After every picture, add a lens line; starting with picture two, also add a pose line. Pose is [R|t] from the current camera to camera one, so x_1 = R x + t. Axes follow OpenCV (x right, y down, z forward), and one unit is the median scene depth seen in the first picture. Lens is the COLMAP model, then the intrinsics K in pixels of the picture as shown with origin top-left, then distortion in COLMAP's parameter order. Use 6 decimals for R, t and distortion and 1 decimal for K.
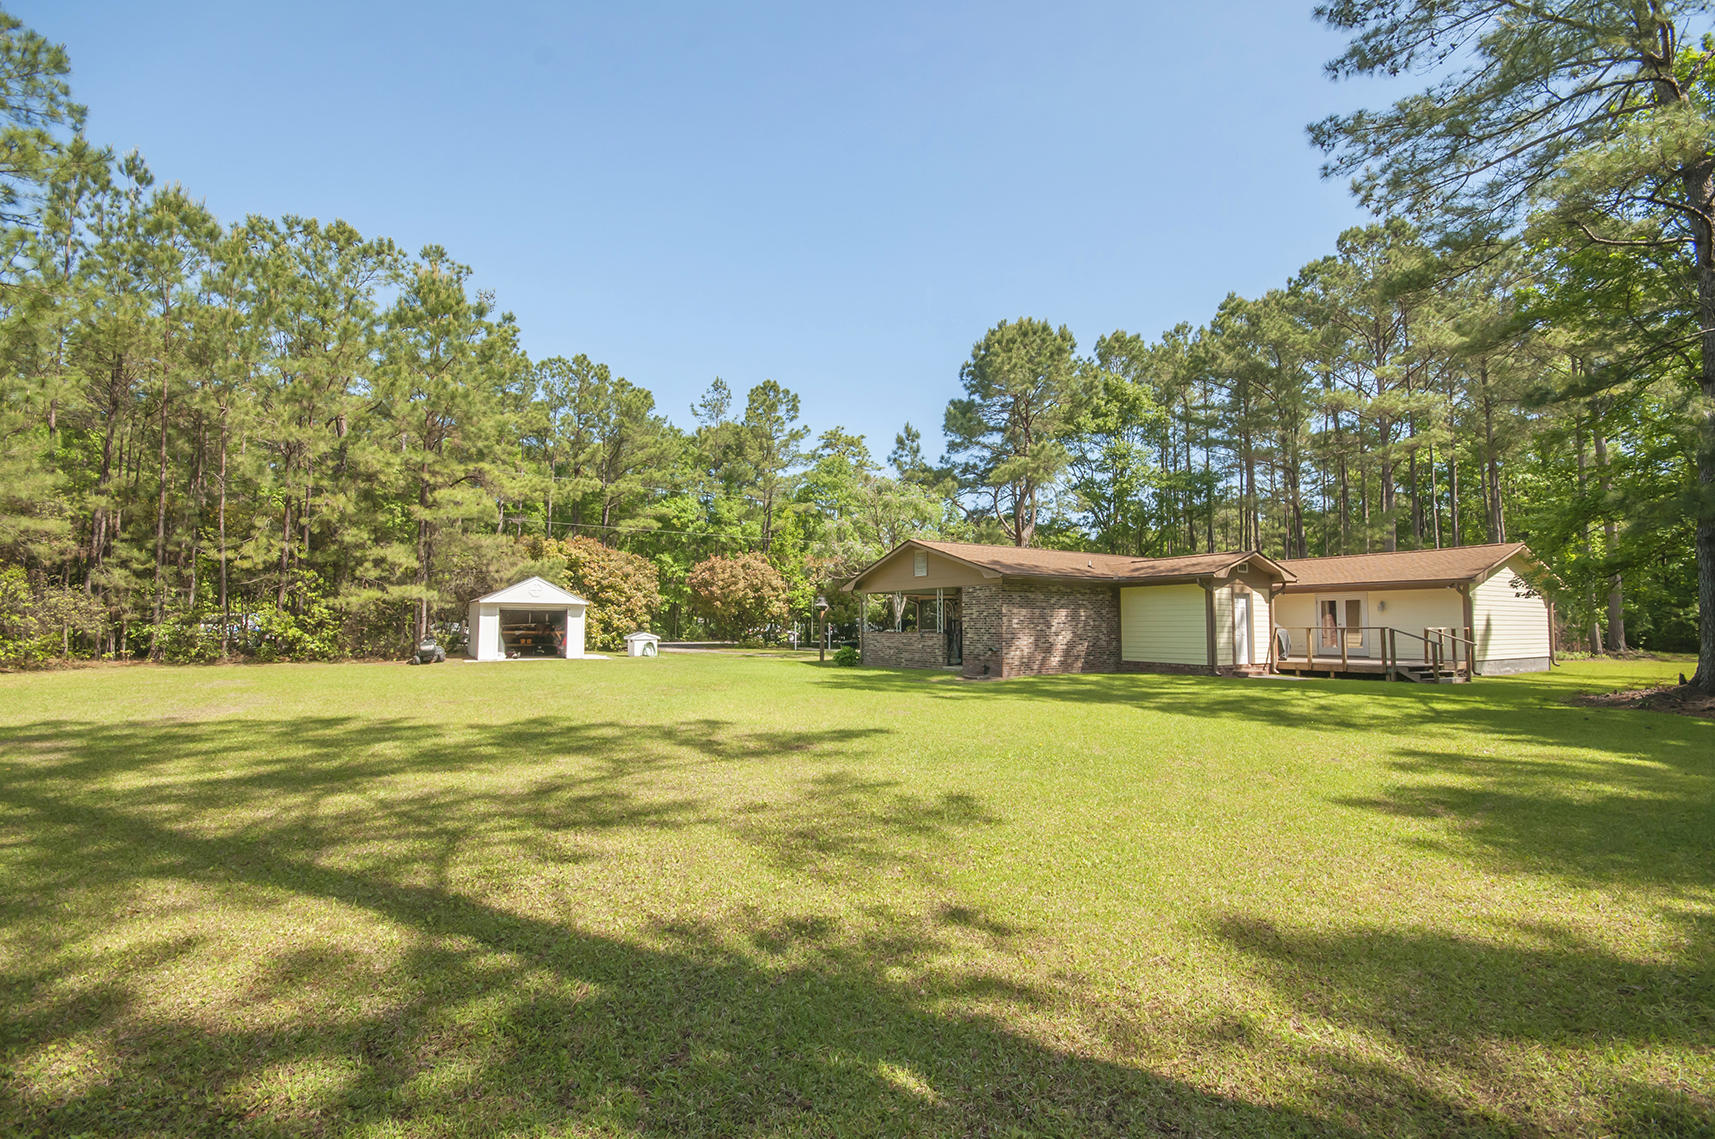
lens RADIAL K [[766.7, 0, 855.9], [0, 766.7, 567.2], [0, 0, 1]] dist [-0.012741, 0.000523]
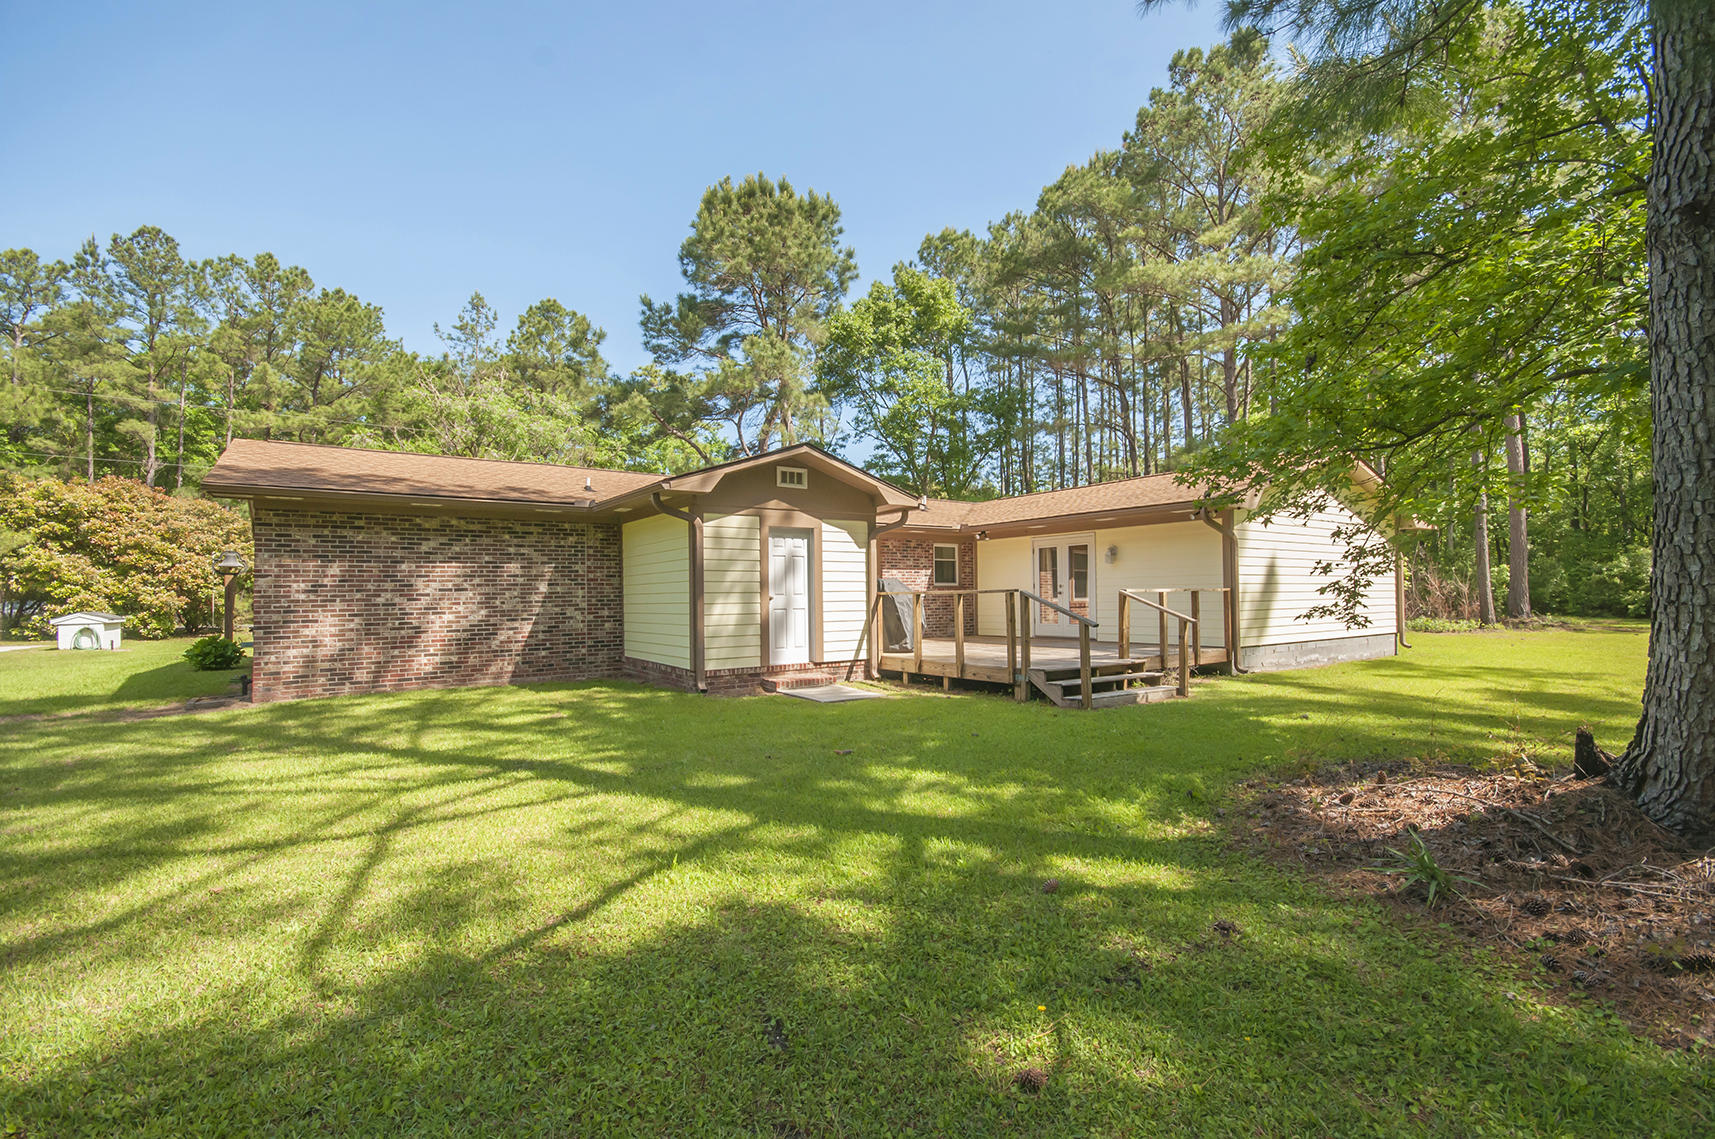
lens RADIAL K [[766.7, 0, 857.8], [0, 766.7, 570.8], [0, 0, 1]] dist [-0.012741, 0.000523]
pose [[0.998660, -0.012572, 0.050198, 0.499974], [0.010395, 0.999003, 0.043407, 0.039391], [-0.050693, -0.042827, 0.997796, 0.453631]]
